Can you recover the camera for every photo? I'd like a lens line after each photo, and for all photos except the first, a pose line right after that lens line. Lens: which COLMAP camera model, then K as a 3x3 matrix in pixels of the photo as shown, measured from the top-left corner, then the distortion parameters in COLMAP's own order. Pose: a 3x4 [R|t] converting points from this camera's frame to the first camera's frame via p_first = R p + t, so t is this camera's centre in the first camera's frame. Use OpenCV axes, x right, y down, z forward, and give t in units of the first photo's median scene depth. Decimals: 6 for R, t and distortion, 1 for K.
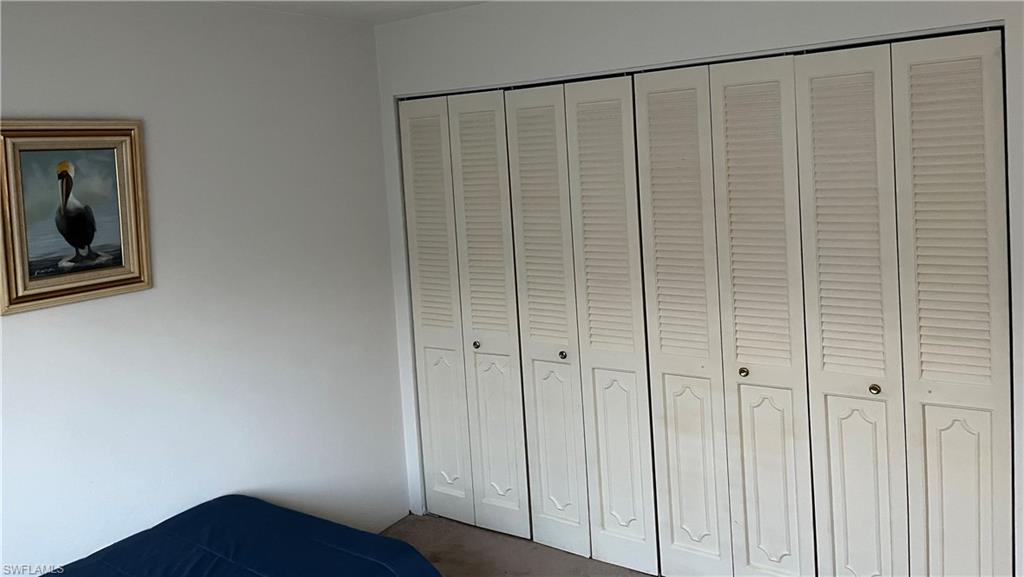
lens RADIAL K [[828.4, 0, 512.0], [0, 828.4, 288.5], [0, 0, 1]] dist [-0.004295, -0.003603]
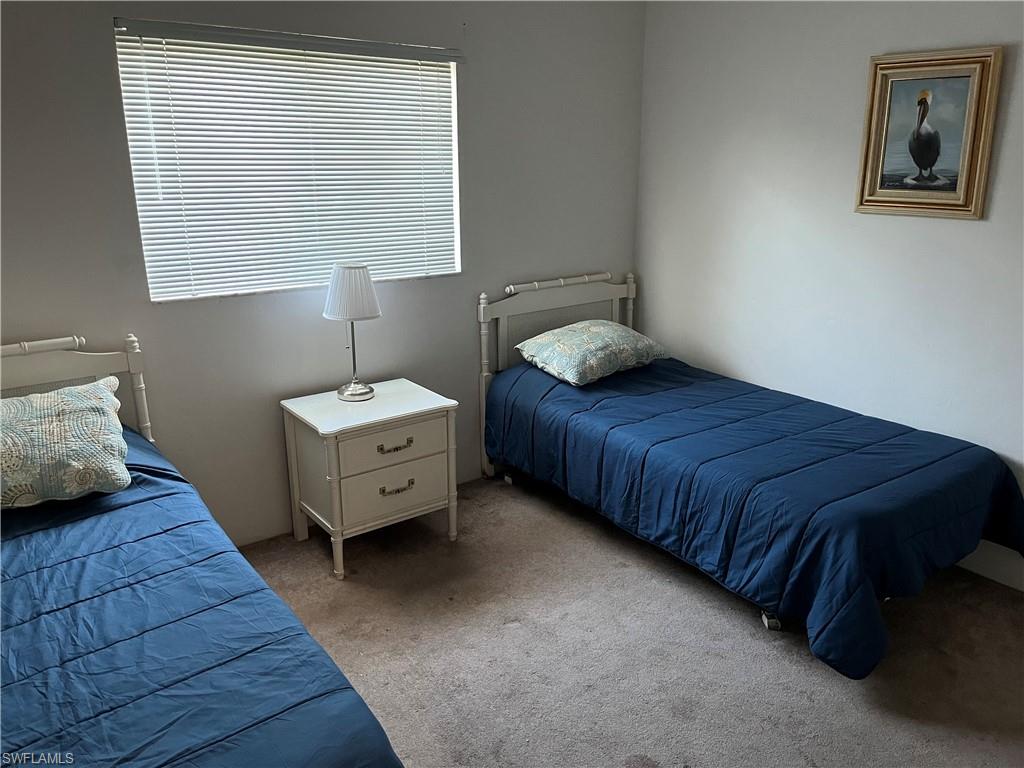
lens RADIAL K [[793.3, 0, 512.0], [0, 793.3, 384.0], [0, 0, 1]] dist [-0.003059, -0.002724]
pose [[-0.273255, 0.323211, -0.906017, 0.730473], [-0.150204, 0.915973, 0.372064, -0.099201], [0.950143, 0.237755, -0.201746, 0.751491]]
